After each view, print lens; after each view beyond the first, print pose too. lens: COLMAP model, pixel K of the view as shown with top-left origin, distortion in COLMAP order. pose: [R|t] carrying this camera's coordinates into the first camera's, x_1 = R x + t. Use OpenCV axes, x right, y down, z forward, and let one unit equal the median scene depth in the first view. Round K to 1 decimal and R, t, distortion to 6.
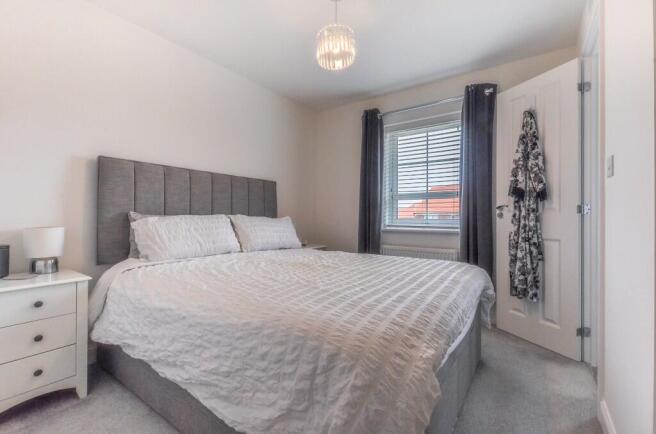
lens RADIAL K [[289.6, 0, 326.9], [0, 289.6, 214.3], [0, 0, 1]] dist [-0.001897, -0.002851]
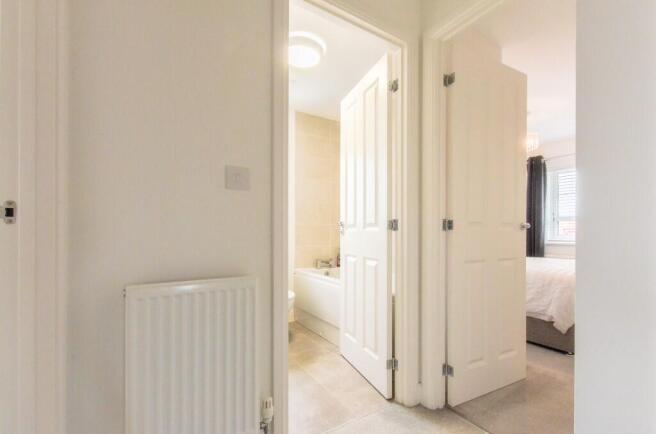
lens RADIAL K [[289.6, 0, 329.2], [0, 289.6, 223.3], [0, 0, 1]] dist [-0.001897, -0.002851]
pose [[0.924253, 0.000665, -0.381779, -0.230349], [-0.006368, 0.999886, -0.013675, -0.016337], [0.381727, 0.015071, 0.924152, -0.644757]]
